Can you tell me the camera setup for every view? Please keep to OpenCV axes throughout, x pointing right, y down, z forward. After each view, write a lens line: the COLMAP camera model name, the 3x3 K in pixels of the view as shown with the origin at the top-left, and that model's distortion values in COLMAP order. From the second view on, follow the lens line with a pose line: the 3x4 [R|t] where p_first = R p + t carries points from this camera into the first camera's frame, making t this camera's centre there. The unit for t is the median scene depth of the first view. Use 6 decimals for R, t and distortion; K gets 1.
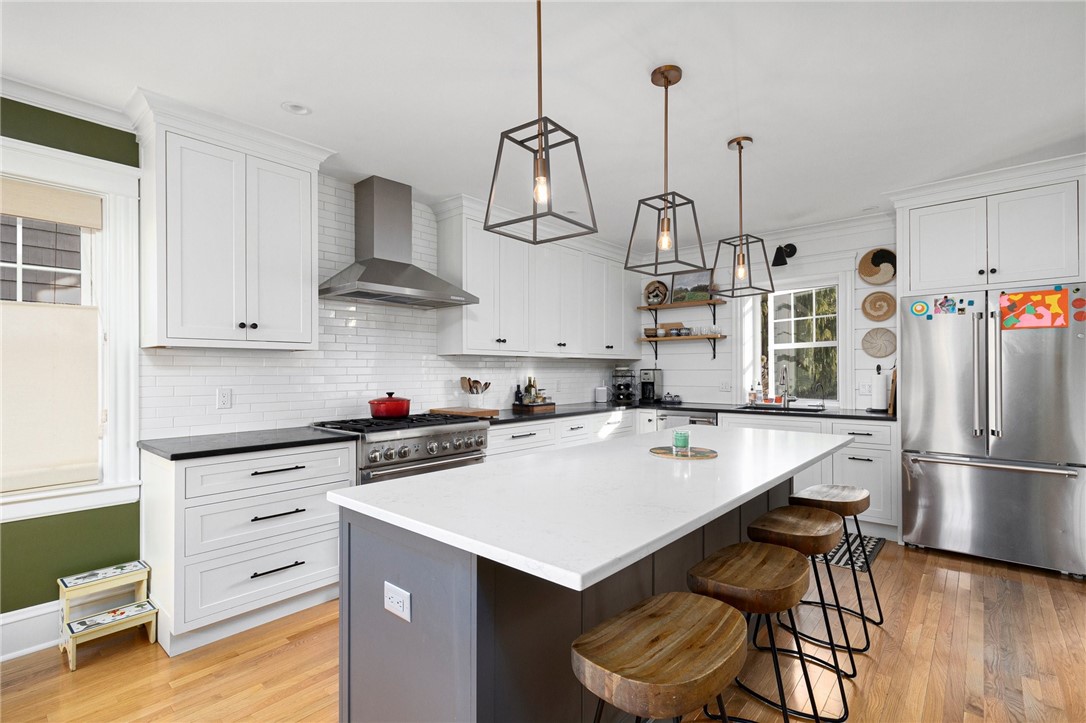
lens RADIAL K [[511.0, 0, 550.7], [0, 511.0, 368.5], [0, 0, 1]] dist [-0.002047, 0.004403]
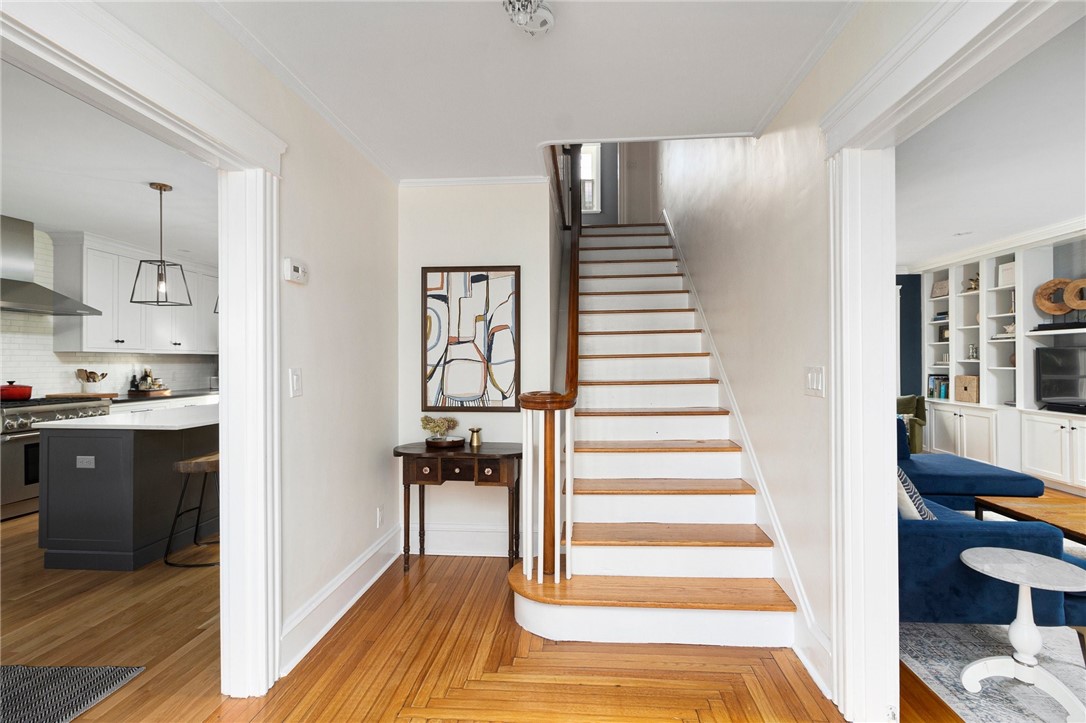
lens RADIAL K [[511.0, 0, 543.7], [0, 511.0, 361.9], [0, 0, 1]] dist [-0.002047, 0.004403]
pose [[0.803115, -0.000602, 0.595824, -0.003255], [-0.001306, 0.999995, 0.002770, -0.006330], [-0.595823, -0.003003, 0.803110, -0.722365]]
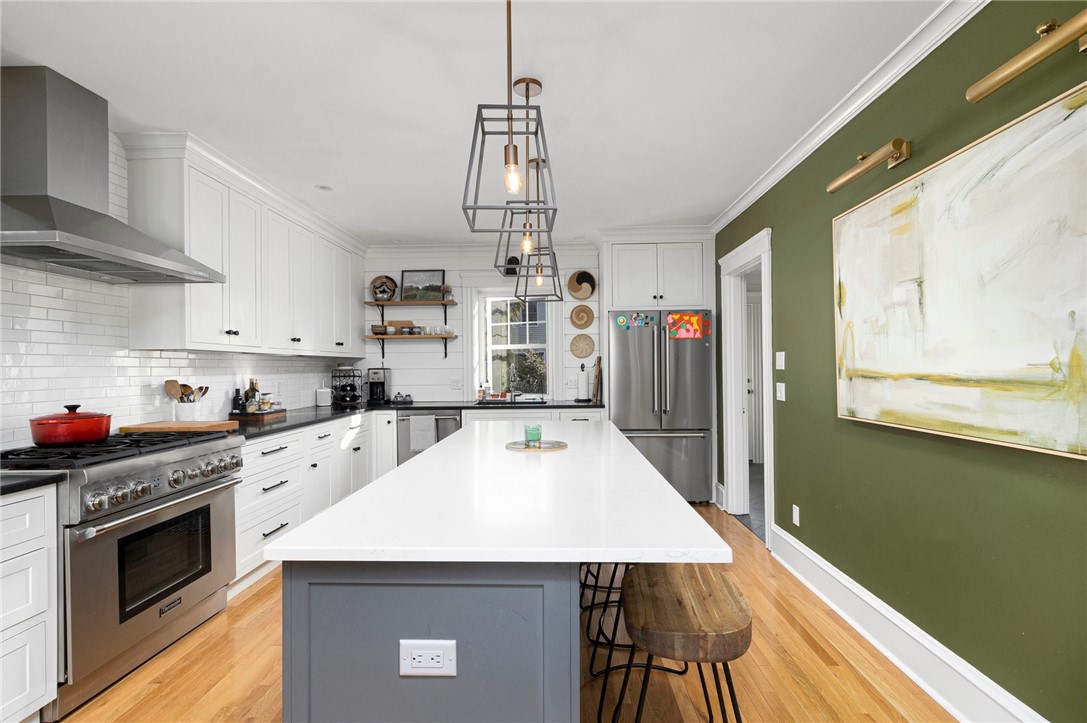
lens RADIAL K [[511.5, 0, 548.7], [0, 511.5, 369.1], [0, 0, 1]] dist [-0.002047, 0.004403]
pose [[0.773397, -0.006027, 0.633893, -0.219744], [0.004902, 0.999982, 0.003527, 0.000921], [-0.633903, 0.000379, 0.773412, 0.087773]]
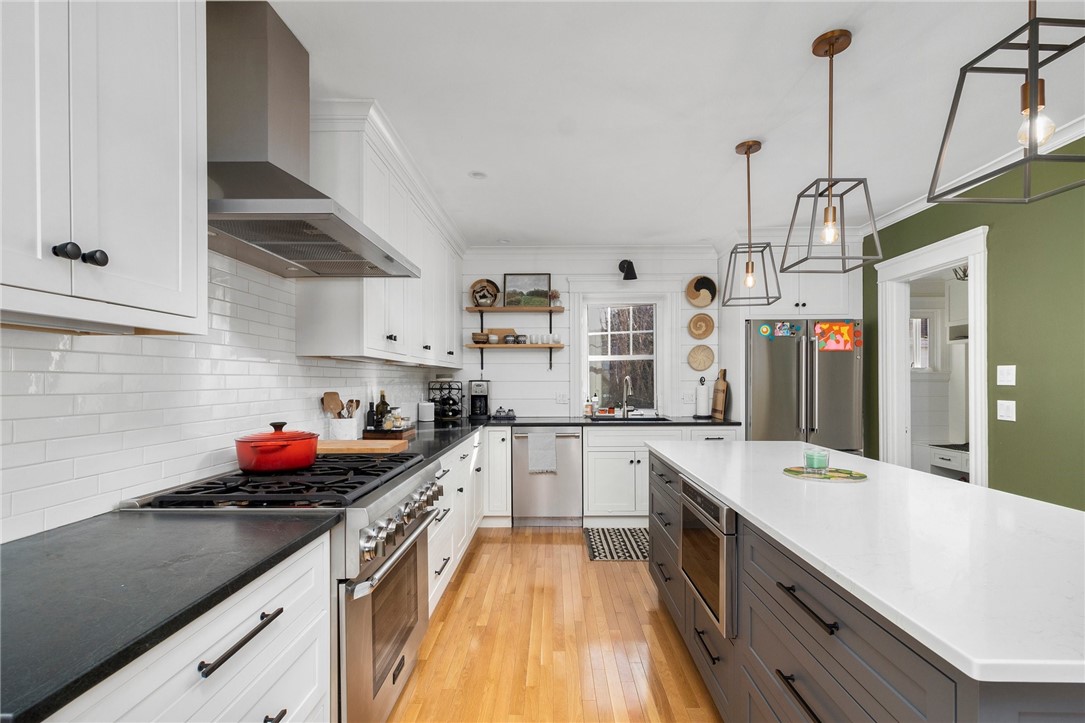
lens RADIAL K [[510.5, 0, 541.3], [0, 510.5, 384.7], [0, 0, 1]] dist [-0.002047, 0.004403]
pose [[0.769757, -0.002669, 0.638331, -0.378944], [-0.003646, 0.999957, 0.008577, 0.001496], [-0.638326, -0.008930, 0.769714, 0.353405]]
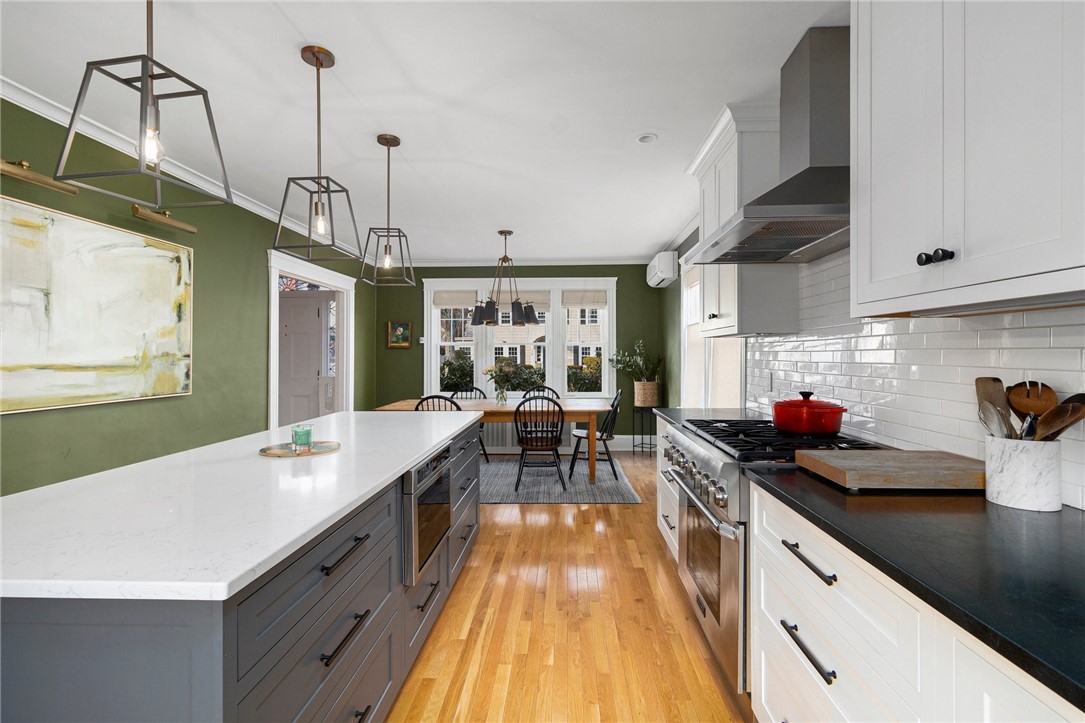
lens RADIAL K [[497.9, 0, 546.4], [0, 497.9, 356.2], [0, 0, 1]] dist [0.001602, 0.000107]
pose [[-0.786470, 0.007185, -0.617587, 0.256857], [0.005869, 0.999974, 0.004160, -0.000165], [0.617601, -0.000353, -0.786491, 1.090961]]
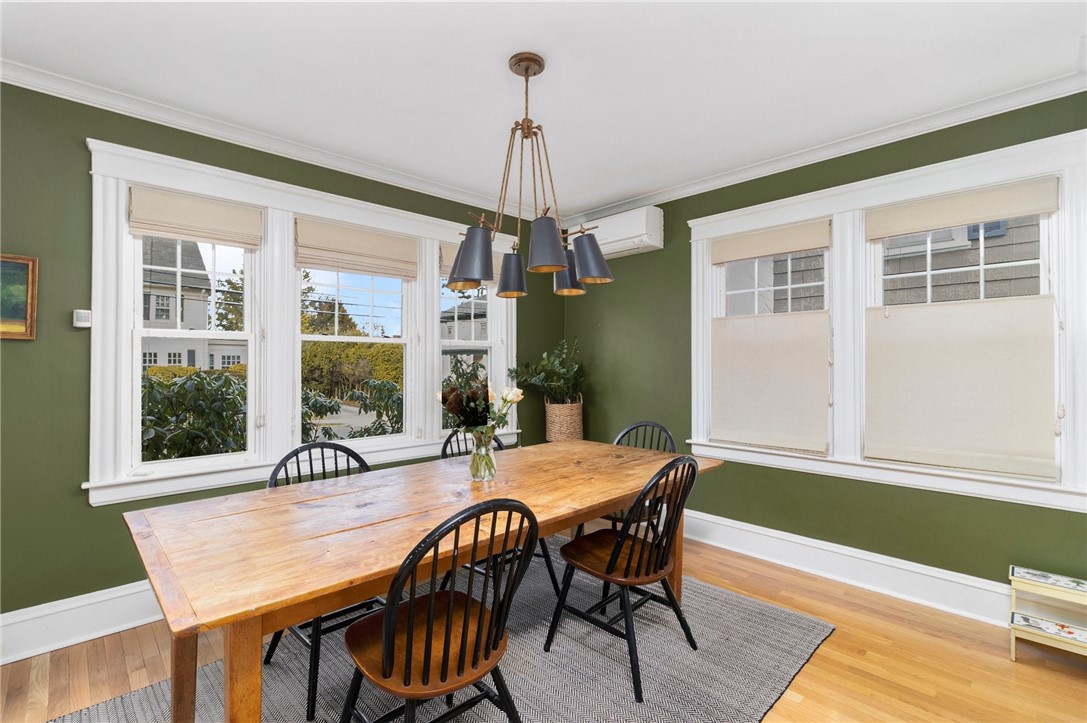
lens RADIAL K [[498.8, 0, 541.1], [0, 498.8, 357.9], [0, 0, 1]] dist [0.001602, 0.000107]
pose [[-0.084057, -0.008076, -0.996428, 0.065449], [0.003630, 0.999958, -0.008411, 0.000219], [0.996454, -0.004324, -0.084025, 0.082538]]
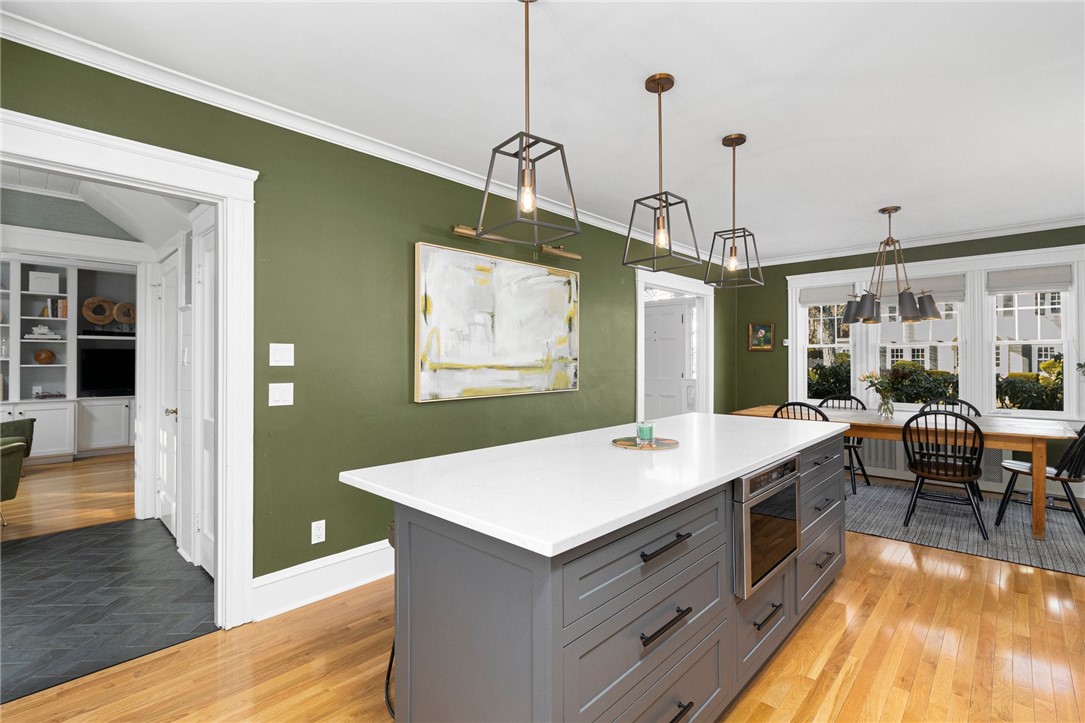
lens RADIAL K [[497.9, 0, 553.0], [0, 497.9, 357.3], [0, 0, 1]] dist [0.001602, 0.000107]
pose [[-0.999249, 0.006702, 0.038154, 0.221654], [0.006523, 0.999967, -0.004816, 0.000272], [-0.038185, -0.004563, -0.999260, 1.100896]]
